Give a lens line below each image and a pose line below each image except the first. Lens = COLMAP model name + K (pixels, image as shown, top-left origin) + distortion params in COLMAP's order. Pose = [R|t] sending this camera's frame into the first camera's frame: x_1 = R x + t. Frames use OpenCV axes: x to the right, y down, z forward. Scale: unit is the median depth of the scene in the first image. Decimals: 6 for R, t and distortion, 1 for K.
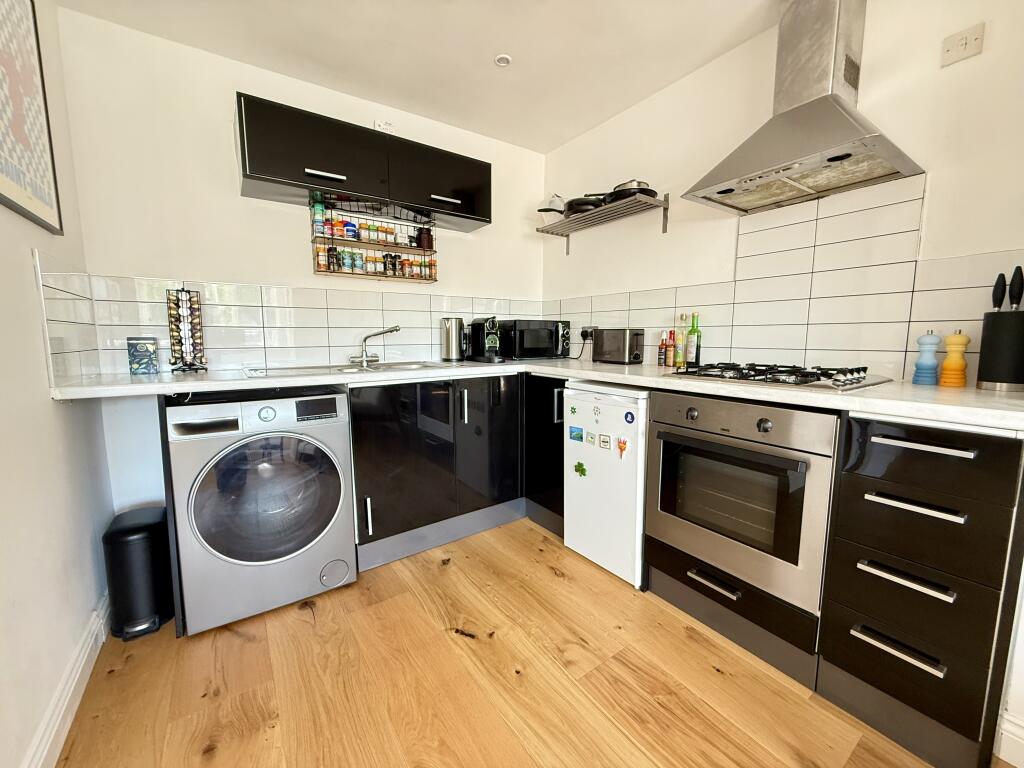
lens RADIAL K [[408.3, 0, 510.0], [0, 408.3, 383.4], [0, 0, 1]] dist [0.000272, -0.000122]
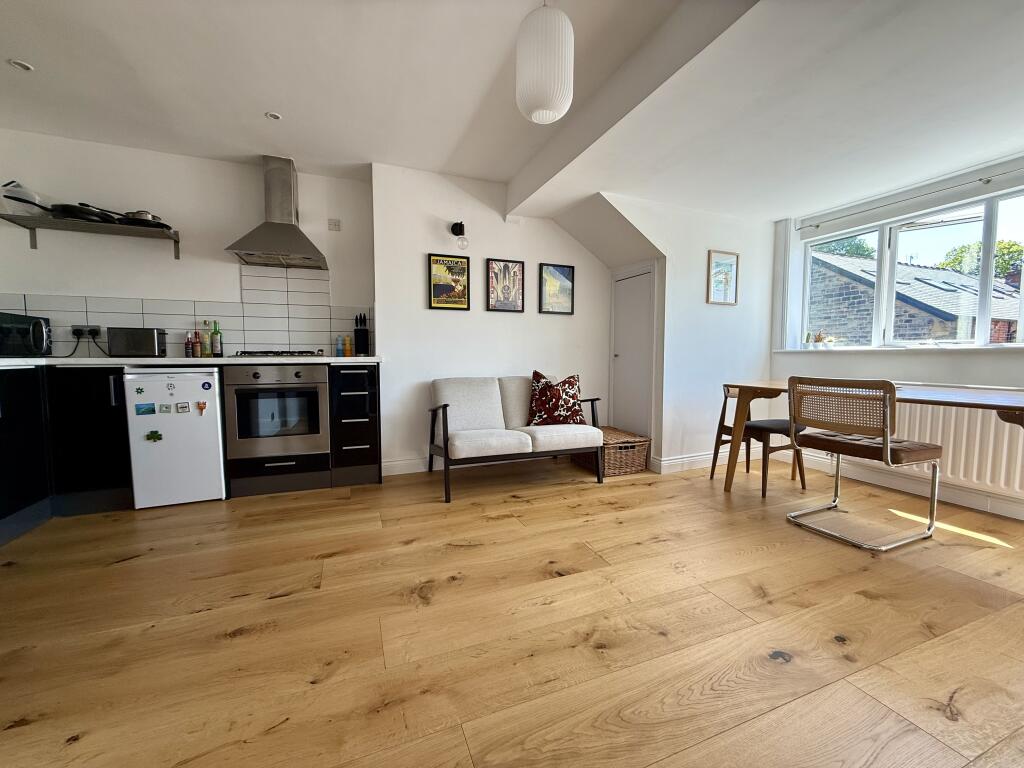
lens RADIAL K [[408.3, 0, 510.0], [0, 408.3, 383.4], [0, 0, 1]] dist [0.000272, -0.000122]
pose [[0.229221, -0.063959, 0.971271, -0.721381], [0.115767, 0.992548, 0.038039, 0.116389], [-0.966466, 0.103722, 0.234917, -0.342578]]
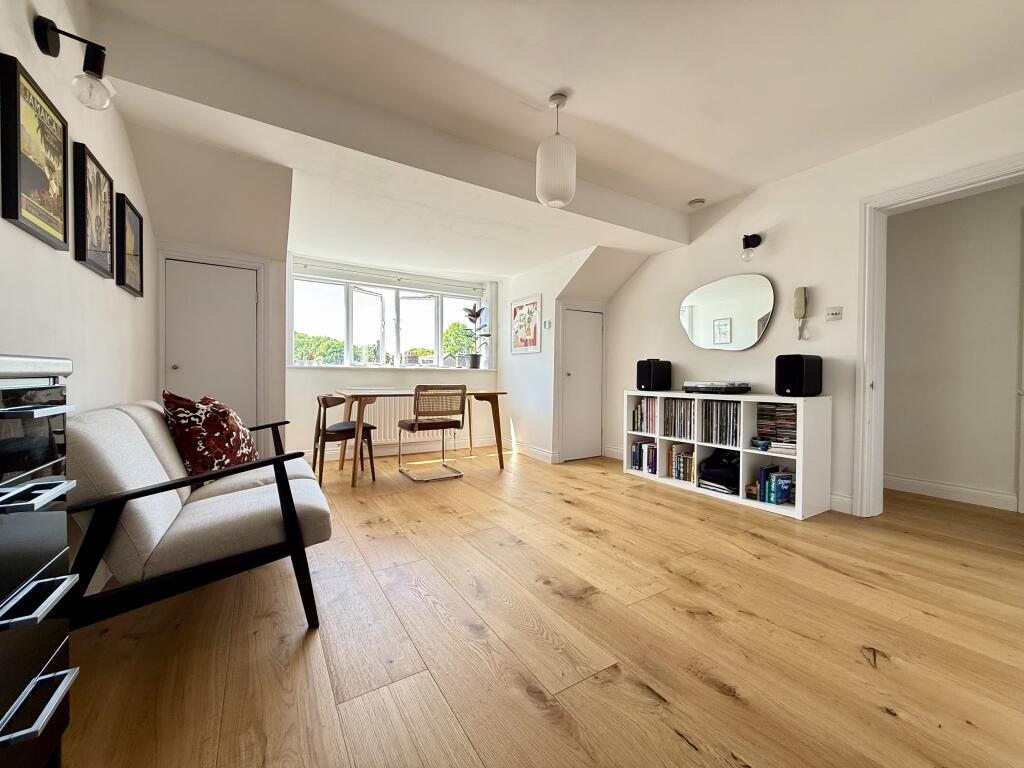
lens RADIAL K [[408.3, 0, 510.0], [0, 408.3, 383.4], [0, 0, 1]] dist [0.000272, -0.000122]
pose [[-0.998274, -0.007130, 0.058293, 0.045300], [0.000826, 0.990801, 0.135324, -0.000150], [-0.058722, 0.135138, -0.989085, 0.774355]]
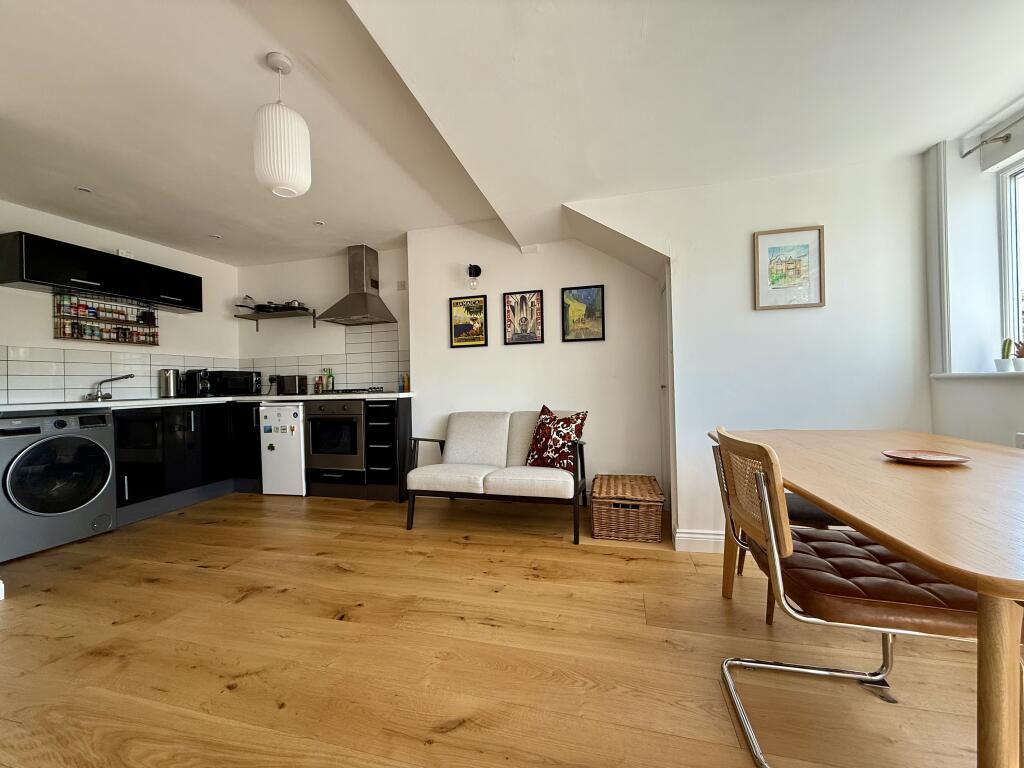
lens RADIAL K [[408.3, 0, 510.0], [0, 408.3, 383.4], [0, 0, 1]] dist [0.000272, -0.000122]
pose [[0.764304, -0.015695, 0.644666, -0.185591], [0.098623, 0.990788, -0.092804, 0.183772], [-0.637270, 0.134510, 0.758811, -1.113073]]
